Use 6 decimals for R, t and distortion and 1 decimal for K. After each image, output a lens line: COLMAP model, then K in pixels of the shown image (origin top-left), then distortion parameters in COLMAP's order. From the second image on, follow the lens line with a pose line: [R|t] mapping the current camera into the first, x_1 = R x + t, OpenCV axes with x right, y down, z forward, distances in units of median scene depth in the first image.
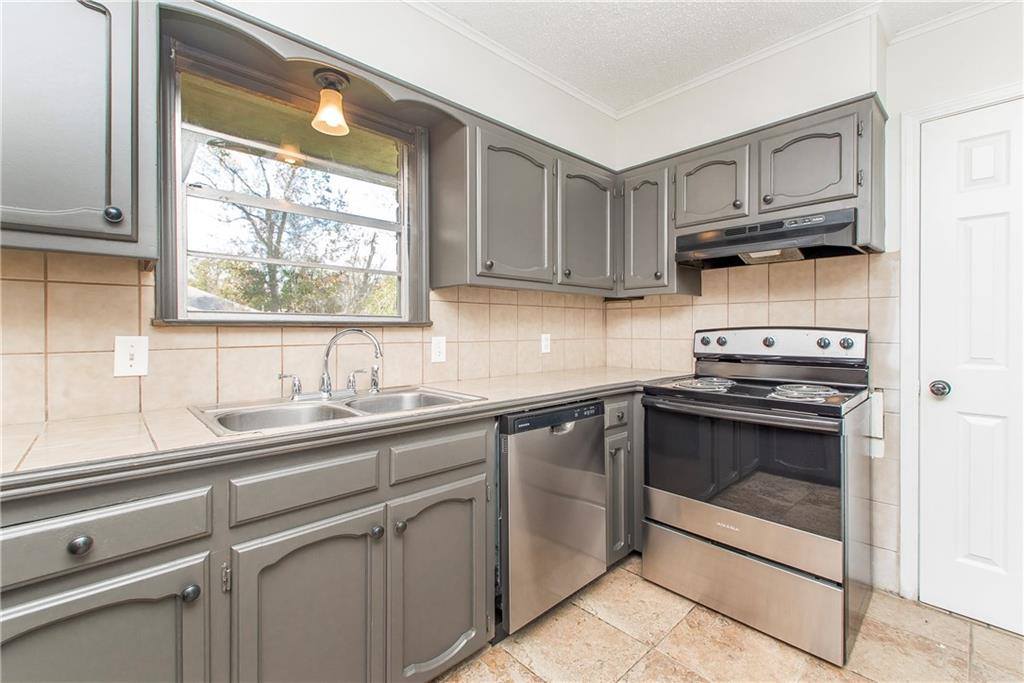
lens RADIAL K [[444.1, 0, 539.4], [0, 444.1, 328.0], [0, 0, 1]] dist [0.008991, -0.000922]
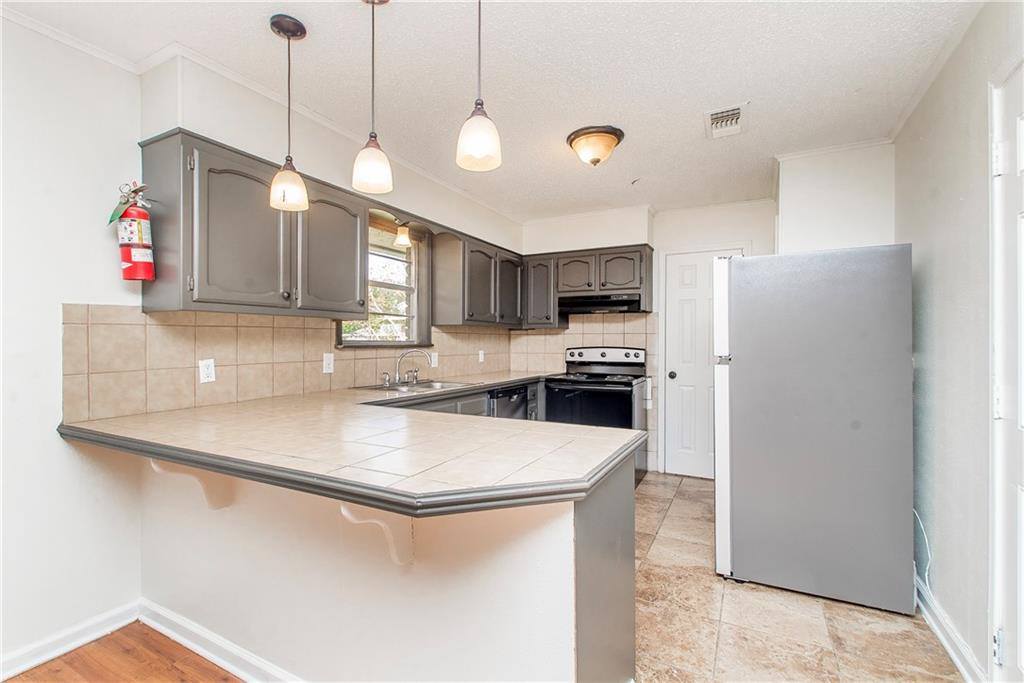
lens RADIAL K [[444.1, 0, 513.1], [0, 444.1, 339.9], [0, 0, 1]] dist [0.008991, -0.000922]
pose [[0.956053, 0.004725, 0.293156, -0.469380], [-0.003681, 0.999985, -0.004114, -0.025670], [-0.293171, 0.002854, 0.956056, -0.806149]]
